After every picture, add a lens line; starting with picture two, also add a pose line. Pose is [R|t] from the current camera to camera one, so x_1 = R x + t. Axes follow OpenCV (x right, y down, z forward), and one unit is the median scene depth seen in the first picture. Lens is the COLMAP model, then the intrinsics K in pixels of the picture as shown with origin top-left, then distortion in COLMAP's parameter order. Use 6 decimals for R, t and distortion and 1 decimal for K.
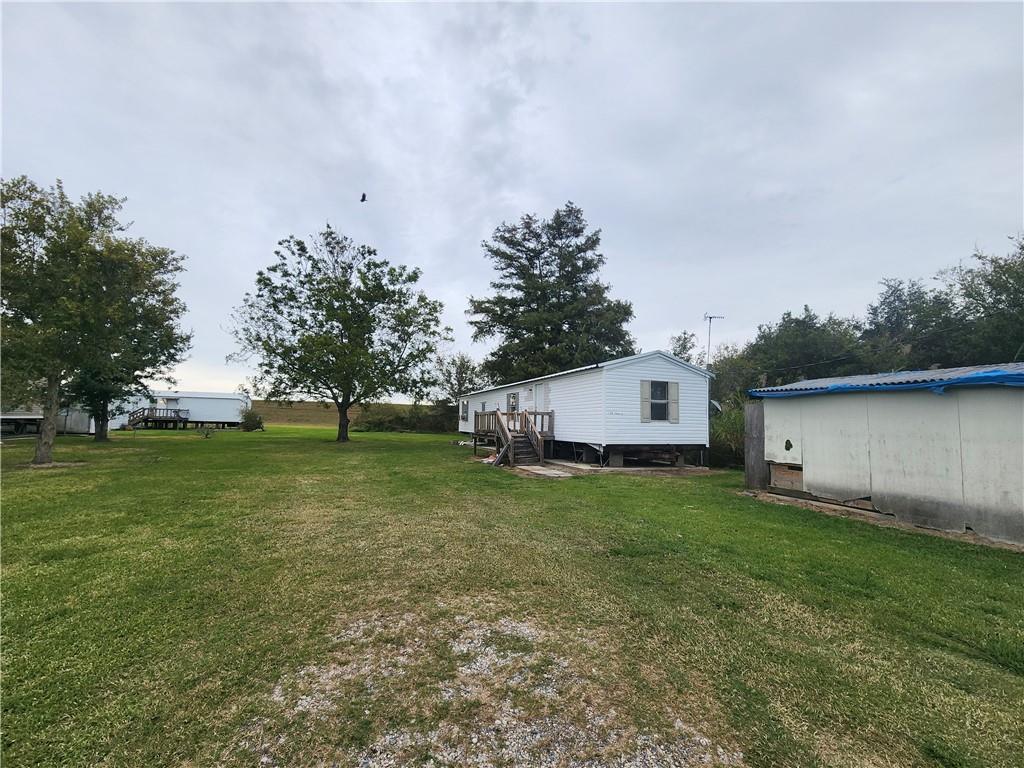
lens RADIAL K [[423.7, 0, 511.1], [0, 423.7, 388.3], [0, 0, 1]] dist [-0.002405, 0.002277]
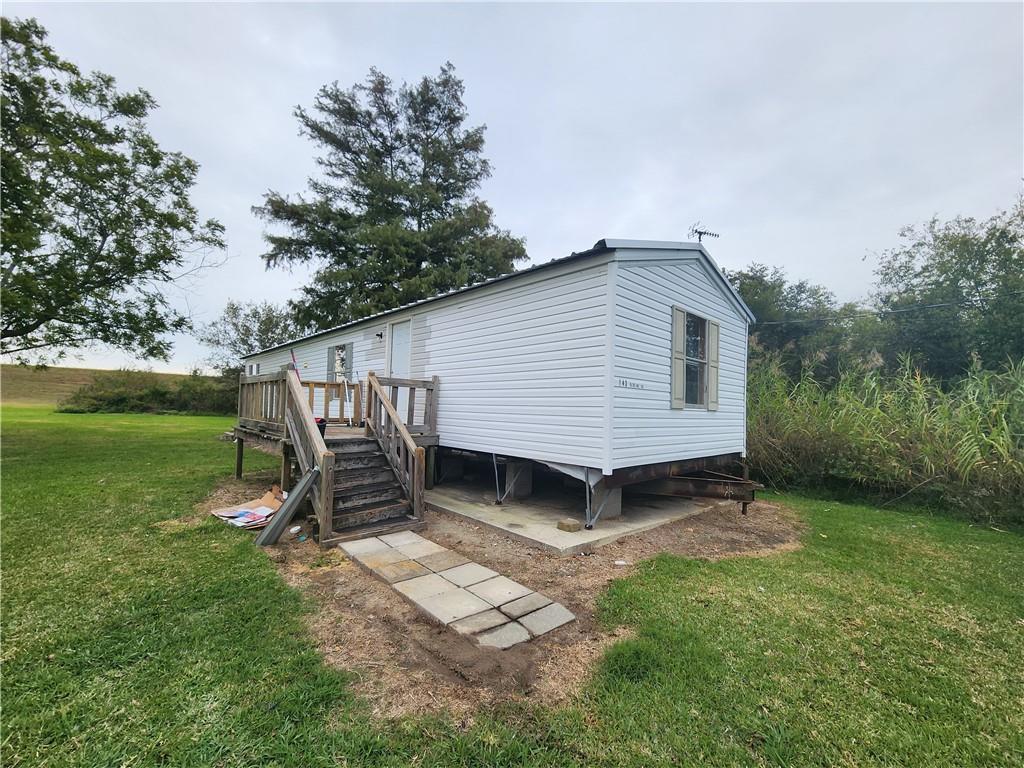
lens RADIAL K [[423.7, 0, 513.9], [0, 423.7, 386.6], [0, 0, 1]] dist [-0.002405, 0.002277]
pose [[0.925266, 0.030277, 0.378108, 0.004643], [-0.046243, 0.998378, 0.033217, 0.025627], [-0.376489, -0.048219, 0.925165, 0.332983]]
